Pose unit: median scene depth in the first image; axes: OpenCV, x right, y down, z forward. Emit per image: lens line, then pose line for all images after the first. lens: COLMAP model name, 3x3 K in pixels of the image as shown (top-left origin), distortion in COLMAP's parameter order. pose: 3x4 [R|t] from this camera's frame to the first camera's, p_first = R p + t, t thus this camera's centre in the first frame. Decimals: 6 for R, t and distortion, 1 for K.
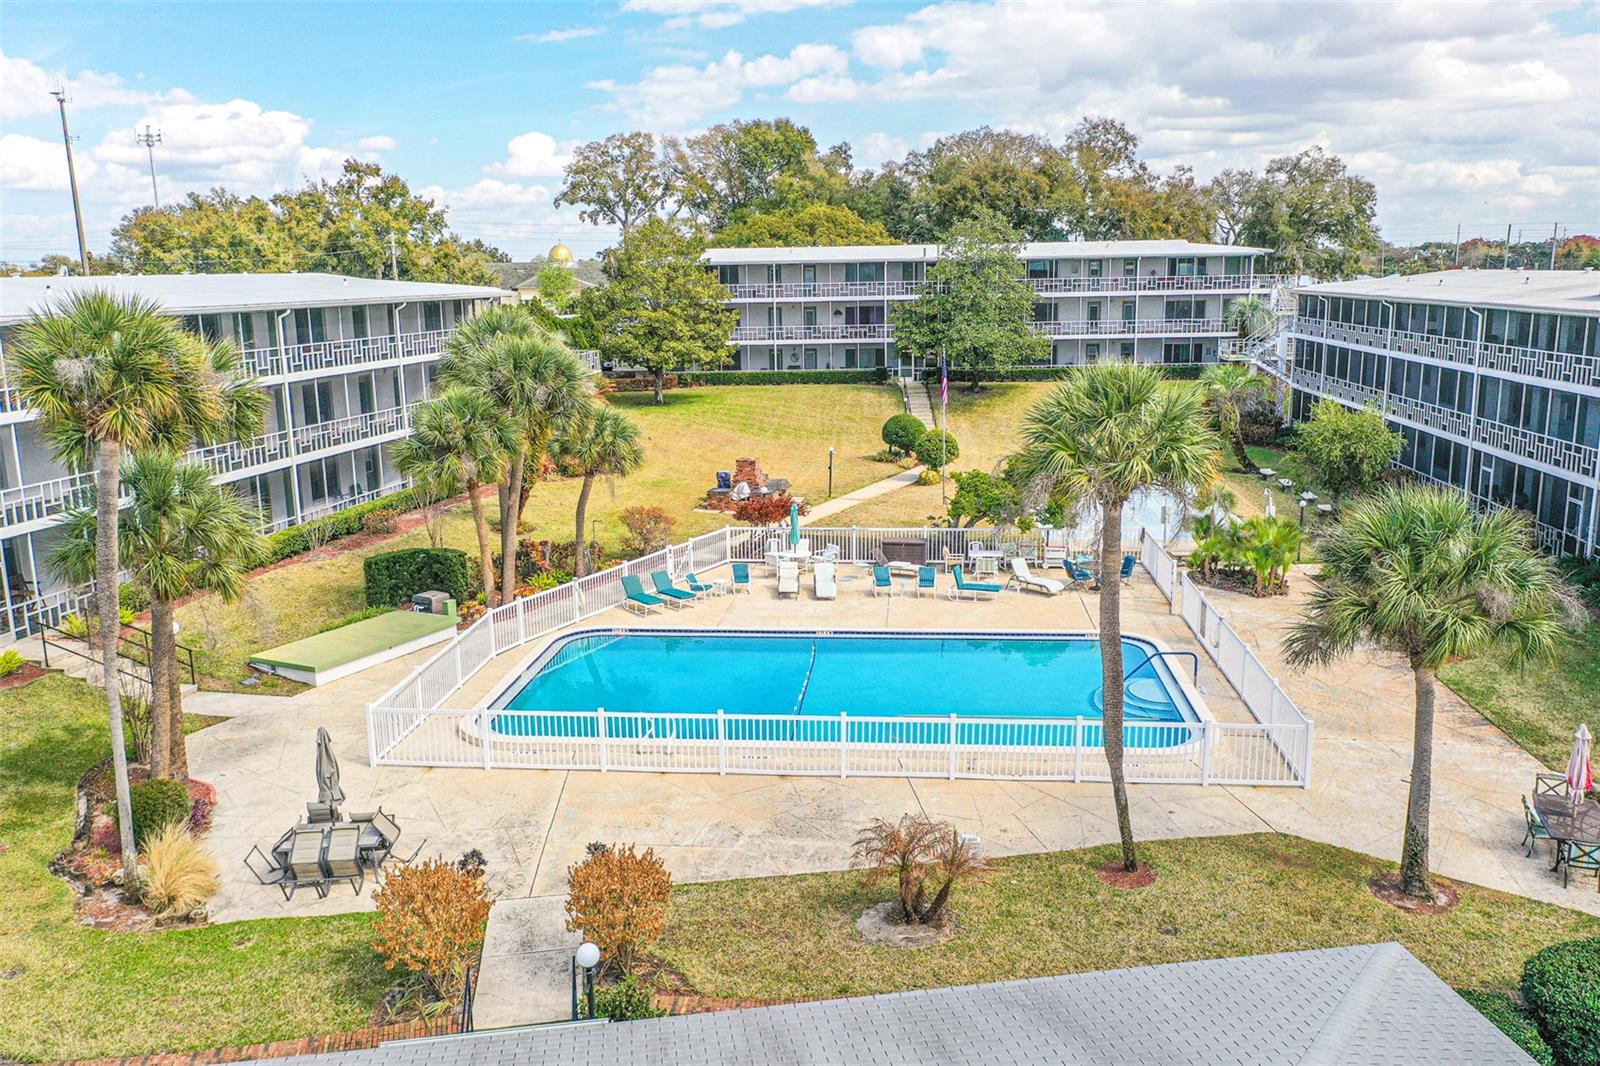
lens RADIAL K [[1231.8, 0, 804.9], [0, 1231.8, 518.8], [0, 0, 1]] dist [0.004609, -0.007394]
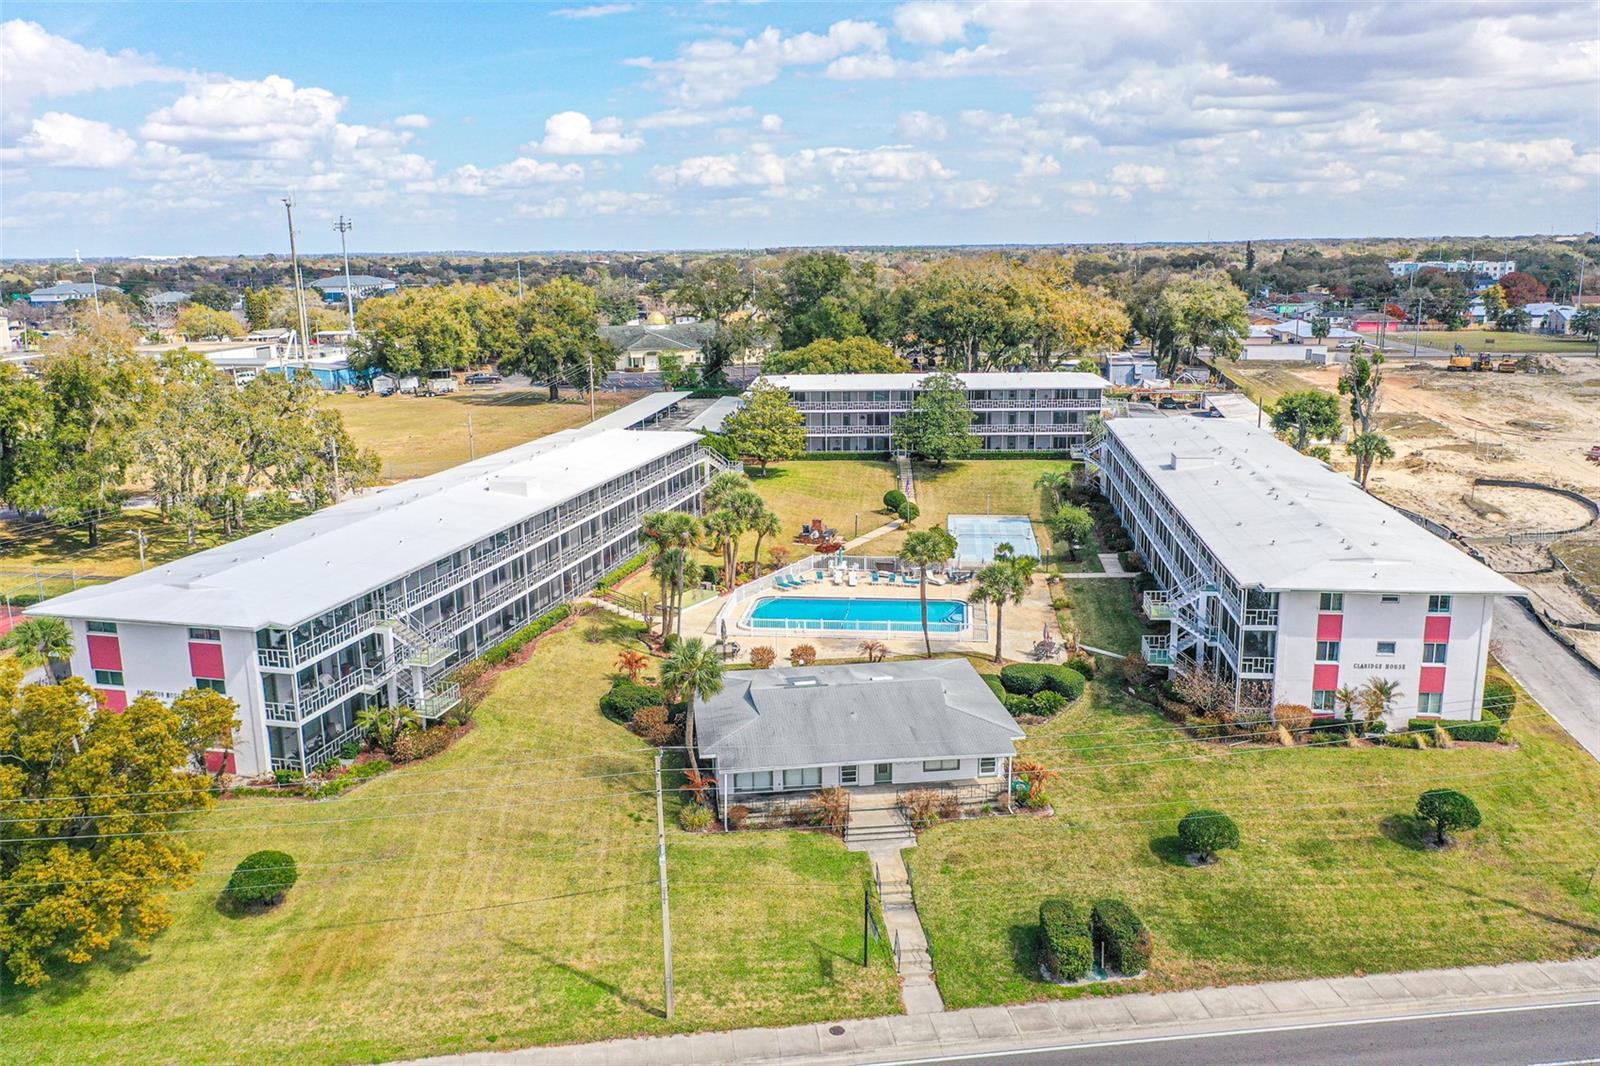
lens RADIAL K [[1231.8, 0, 802.5], [0, 1231.8, 534.7], [0, 0, 1]] dist [0.004609, -0.007394]
pose [[0.999516, 0.009279, -0.029702, -0.008200], [-0.008468, 0.999592, 0.027296, -0.080837], [0.029943, -0.027031, 0.999186, -1.152336]]
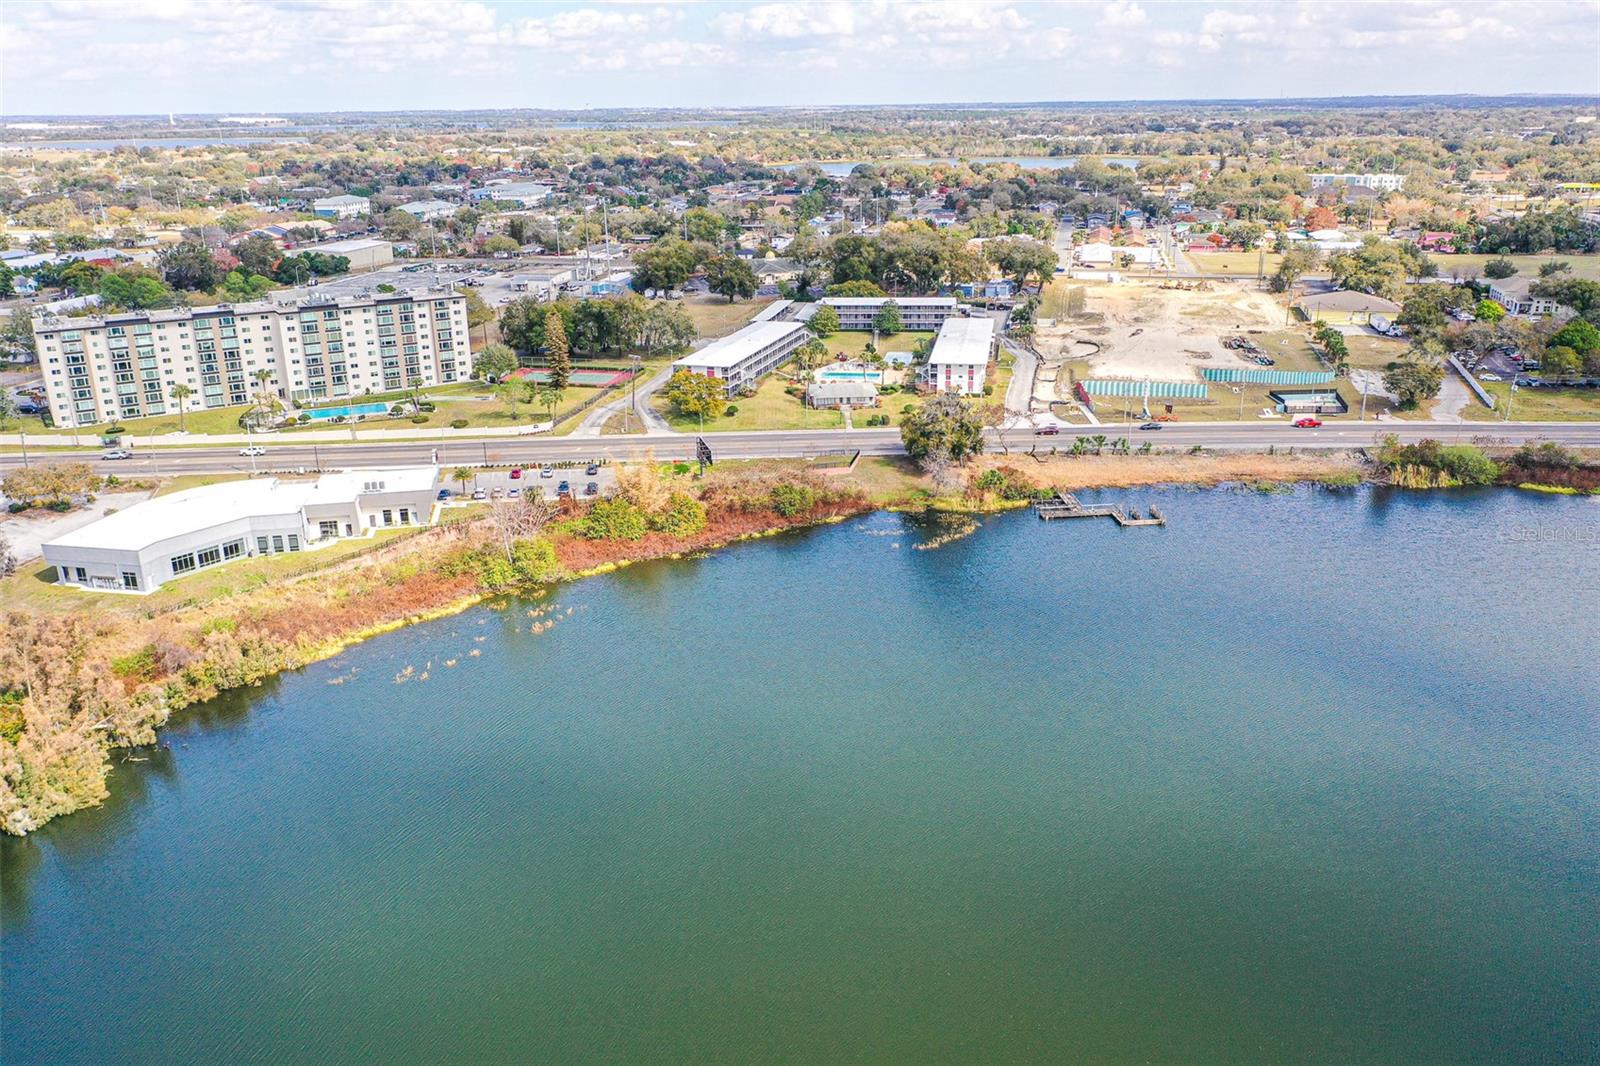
lens RADIAL K [[1231.8, 0, 803.0], [0, 1231.8, 536.4], [0, 0, 1]] dist [0.004609, -0.007394]
pose [[0.996550, 0.030773, -0.077078, 0.291393], [-0.019914, 0.990248, 0.137883, 0.026244], [0.080569, -0.135872, 0.987445, -5.750569]]
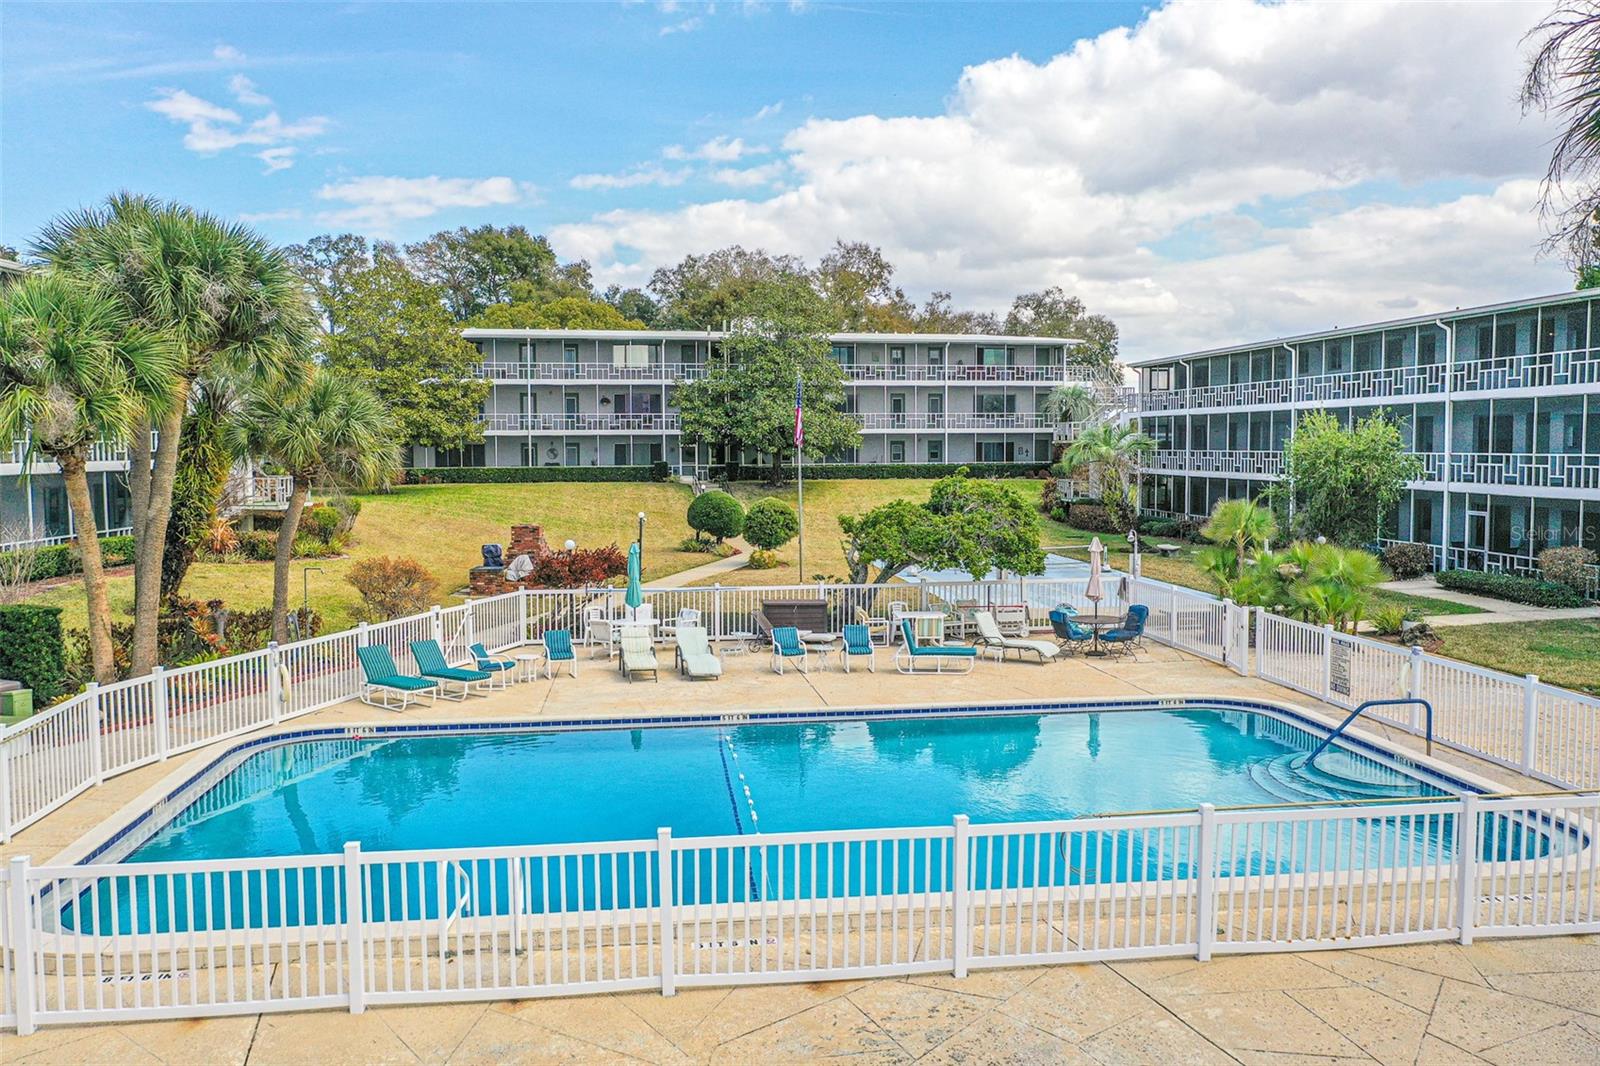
lens RADIAL K [[1231.8, 0, 797.7], [0, 1231.8, 534.9], [0, 0, 1]] dist [0.004609, -0.007394]
pose [[0.974369, -0.003555, 0.224926, -0.054727], [0.032554, 0.991579, -0.125348, 0.052170], [-0.222586, 0.129458, 0.966280, 0.273589]]
